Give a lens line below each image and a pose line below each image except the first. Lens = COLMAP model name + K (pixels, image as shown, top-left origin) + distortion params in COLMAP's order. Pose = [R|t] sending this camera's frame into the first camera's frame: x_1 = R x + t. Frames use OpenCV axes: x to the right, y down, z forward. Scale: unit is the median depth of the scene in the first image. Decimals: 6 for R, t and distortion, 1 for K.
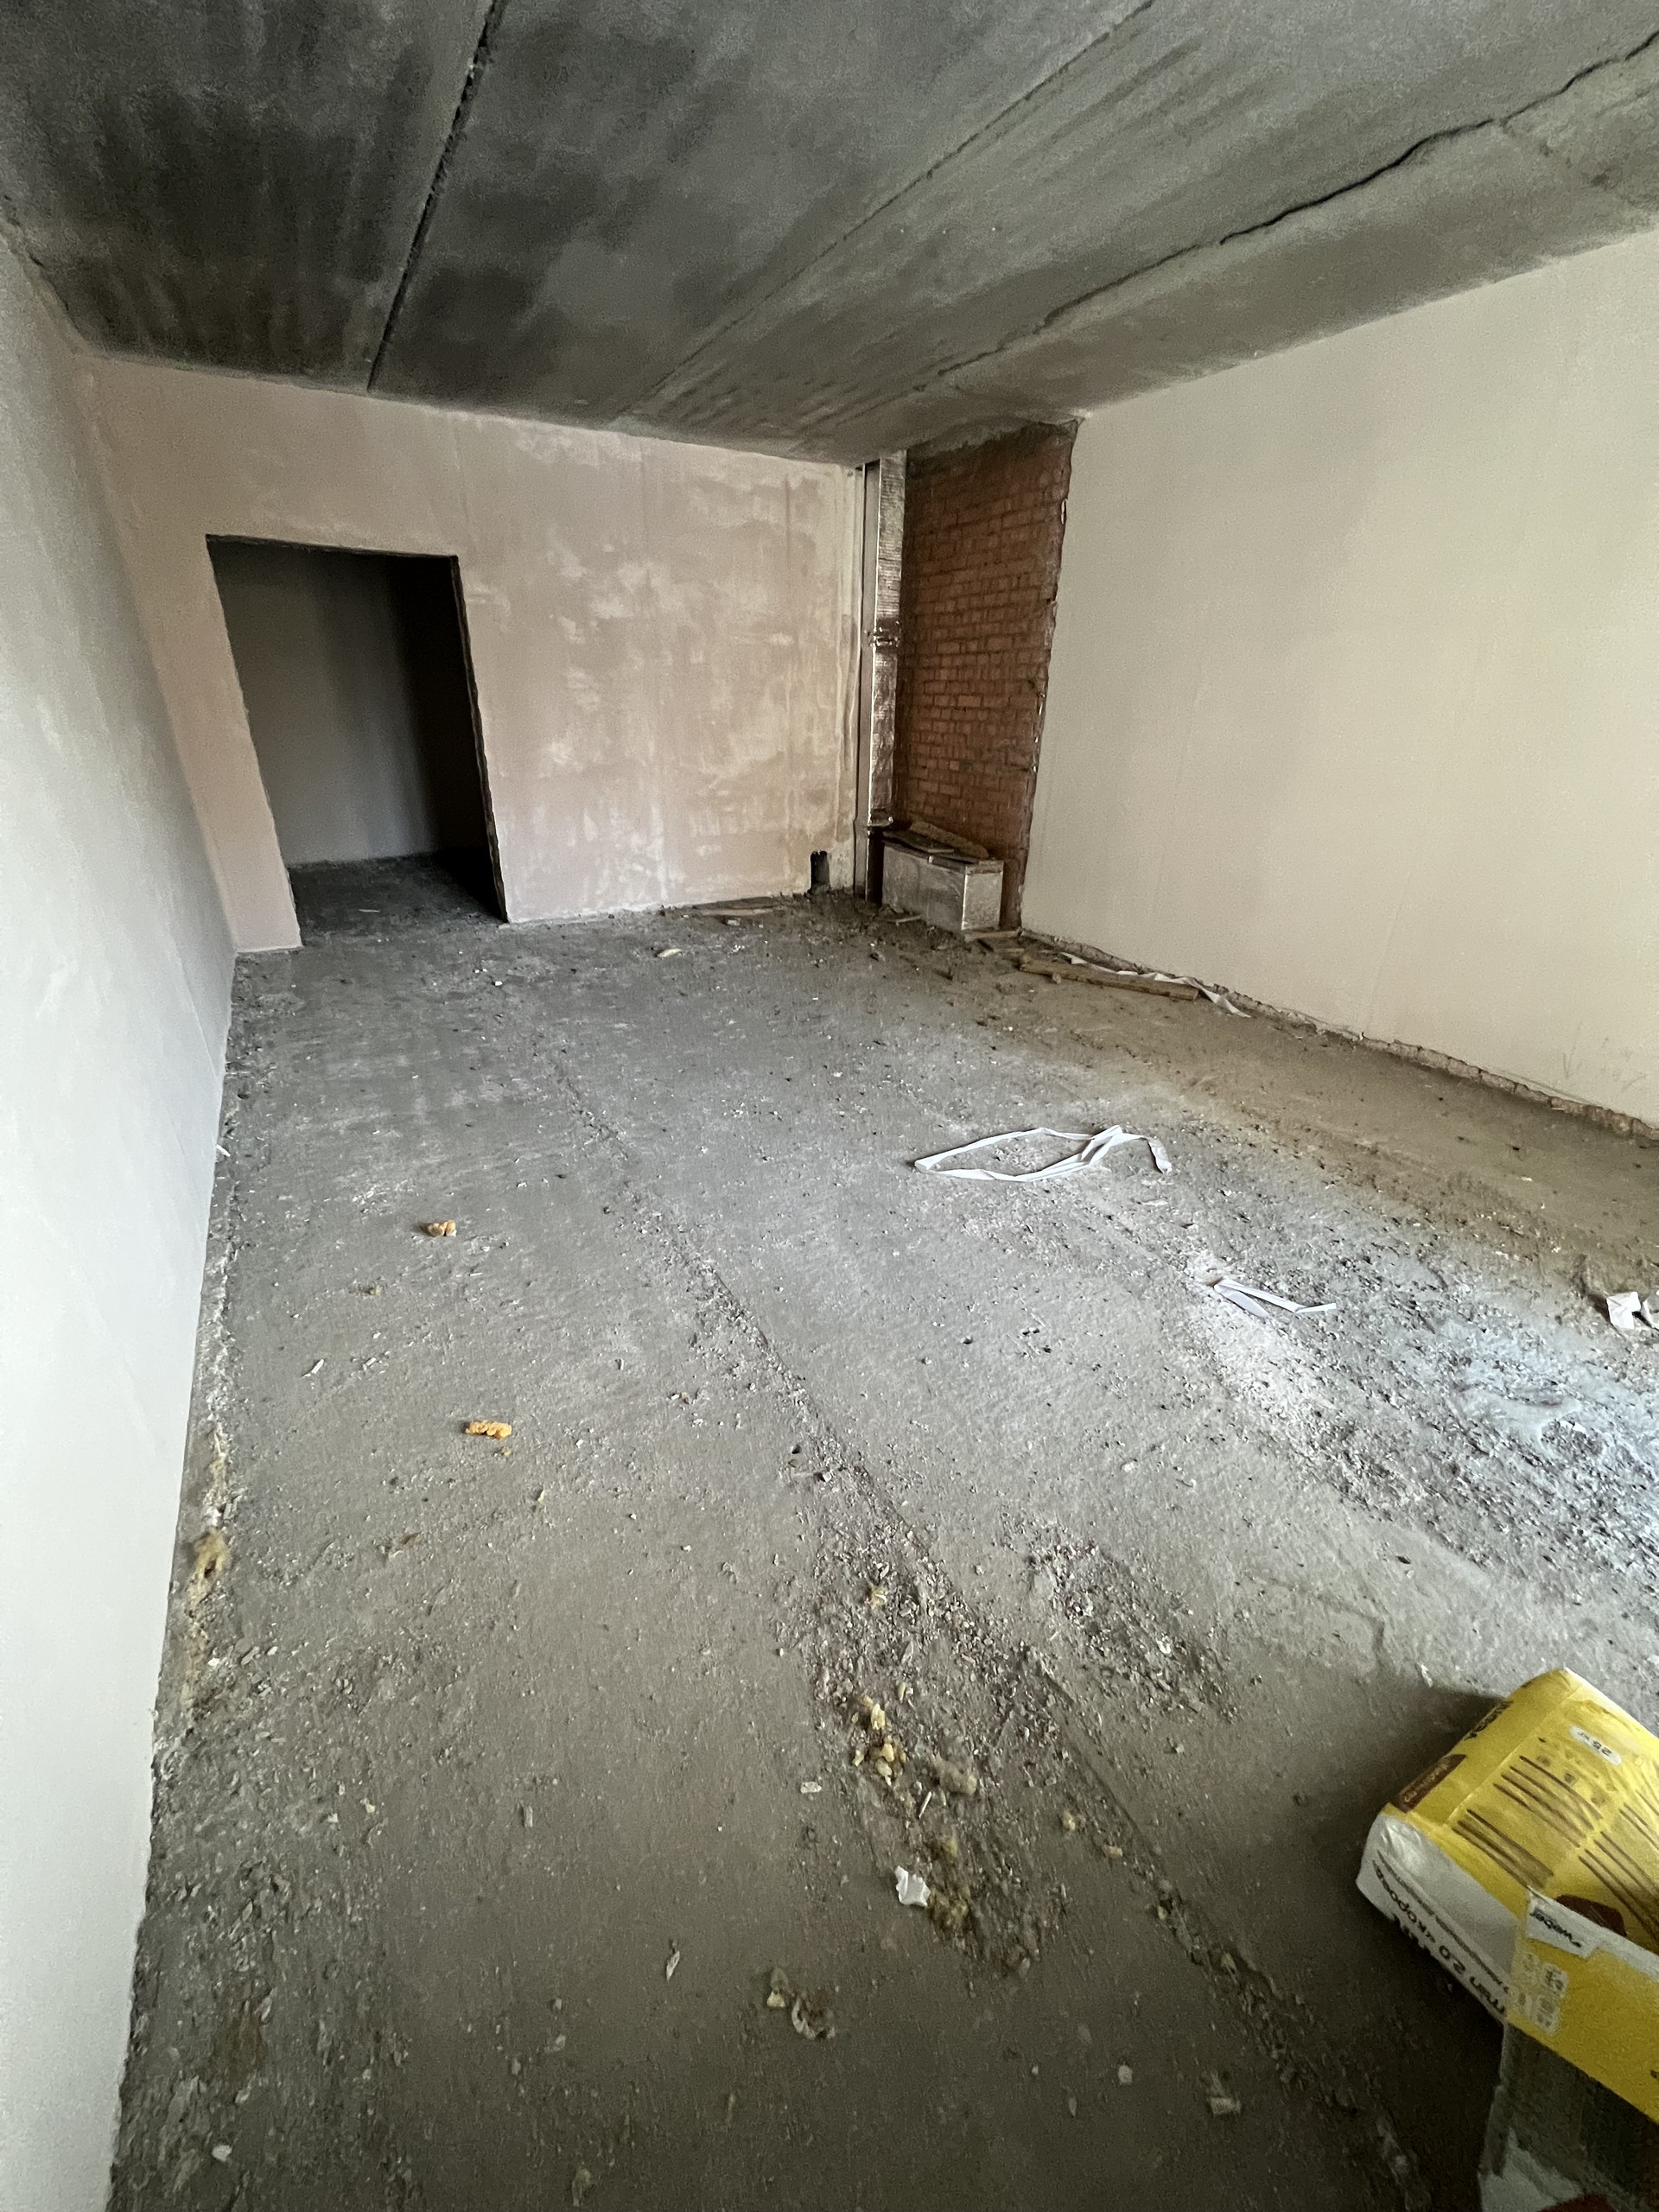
lens RADIAL K [[888.6, 0, 818.1], [0, 888.6, 1107.0], [0, 0, 1]] dist [-0.002412, 0.000239]
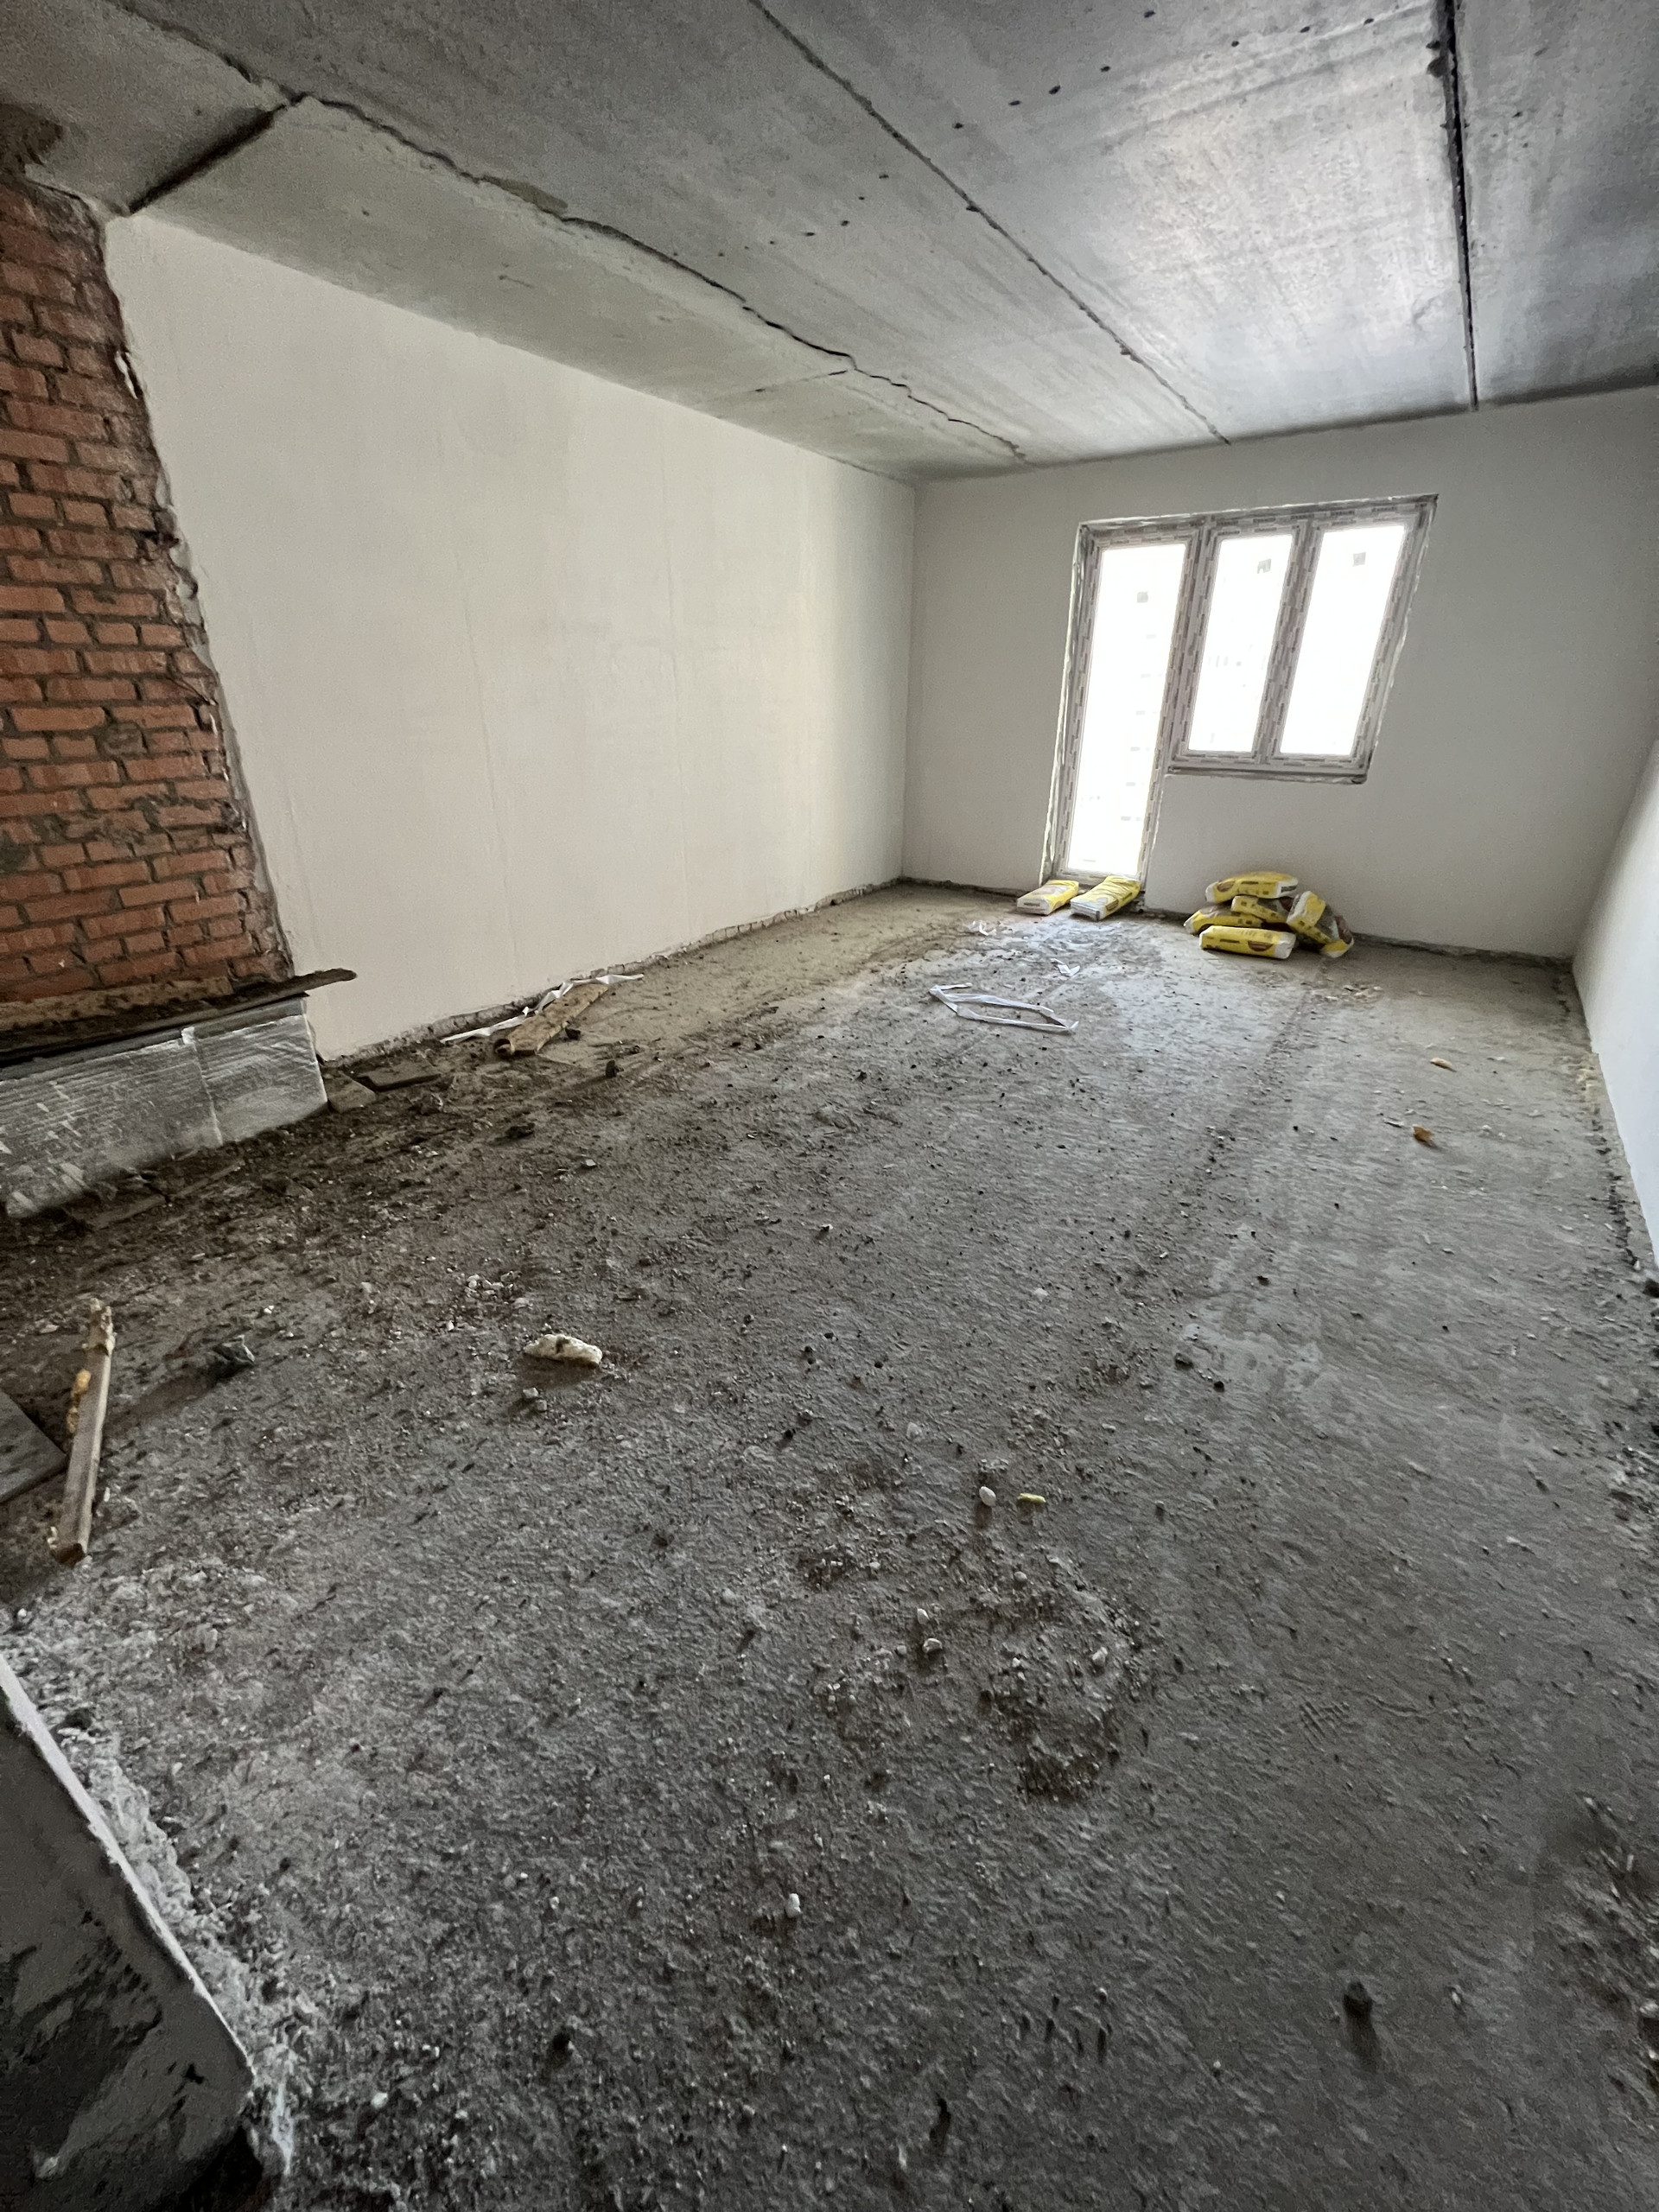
lens RADIAL K [[888.6, 0, 821.7], [0, 888.6, 1107.1], [0, 0, 1]] dist [-0.002412, 0.000239]
pose [[-0.446295, -0.390475, 0.805202, -0.717431], [0.374830, 0.735482, 0.564420, -0.631155], [-0.812603, 0.553711, -0.181880, 1.310224]]
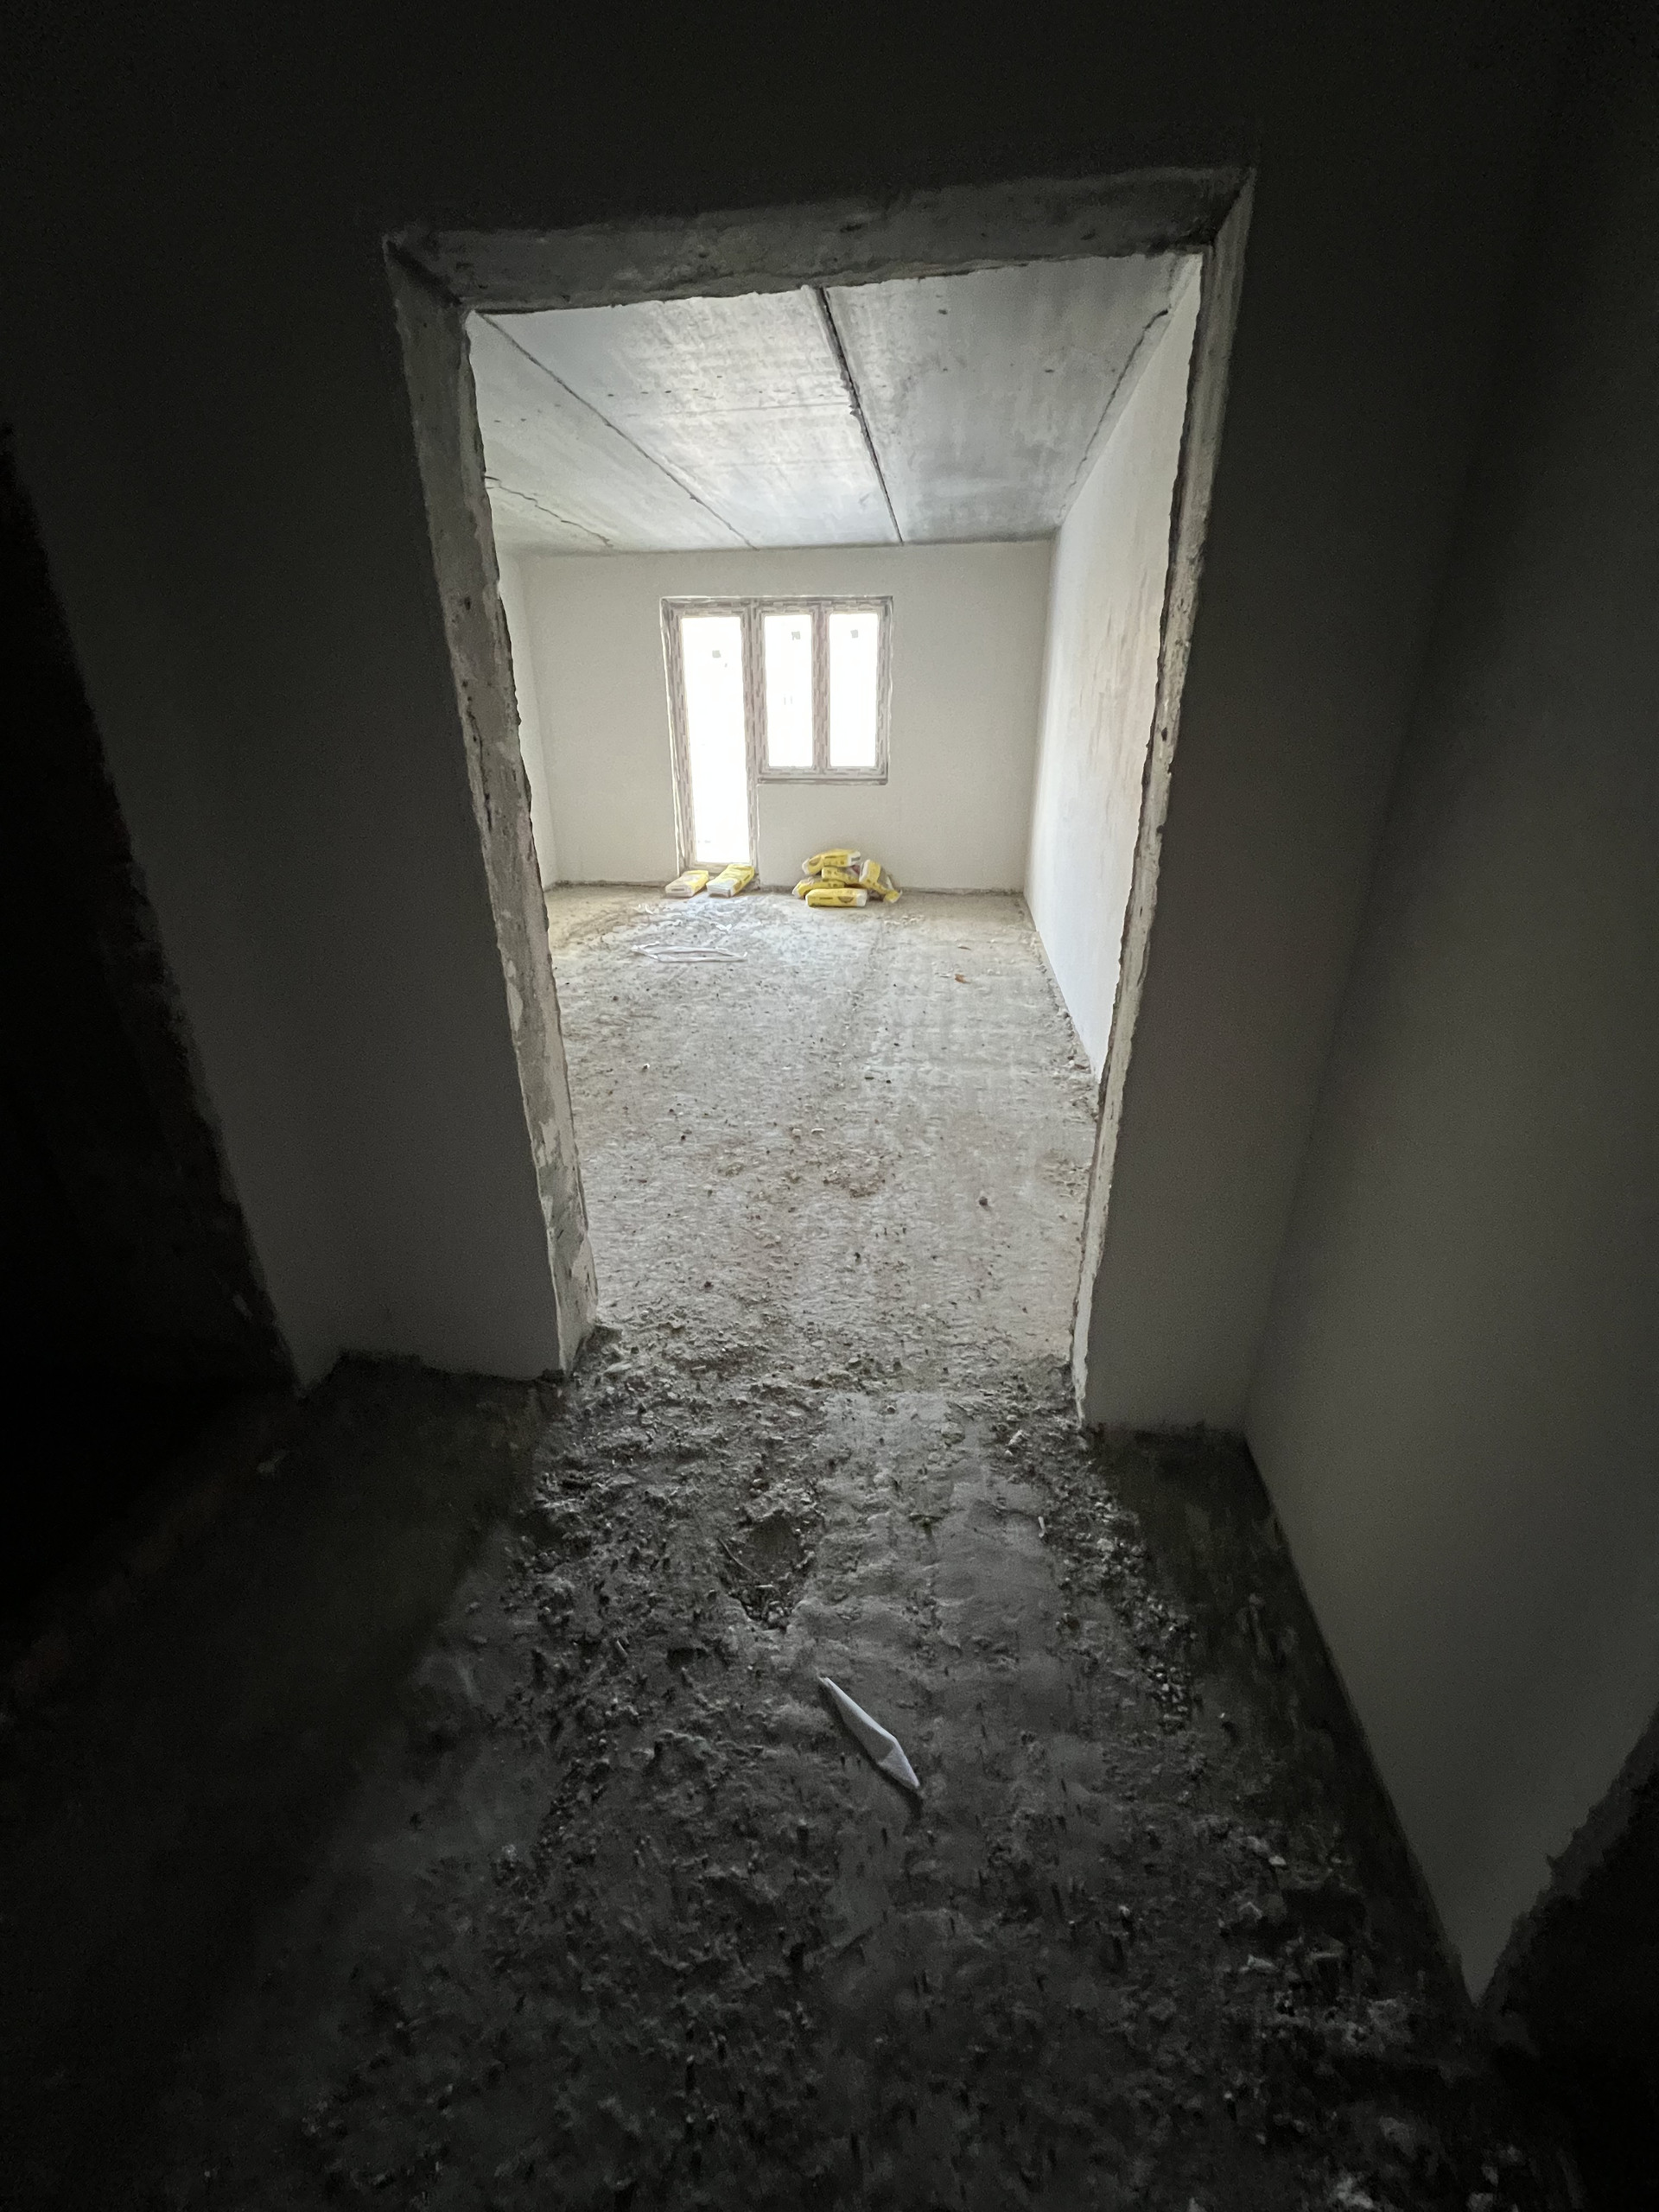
lens RADIAL K [[888.6, 0, 832.2], [0, 888.6, 1109.4], [0, 0, 1]] dist [-0.002412, 0.000239]
pose [[-0.803437, -0.243658, 0.543249, -0.980167], [0.249032, 0.691253, 0.678346, -0.808324], [-0.540807, 0.680294, -0.494699, 1.688998]]
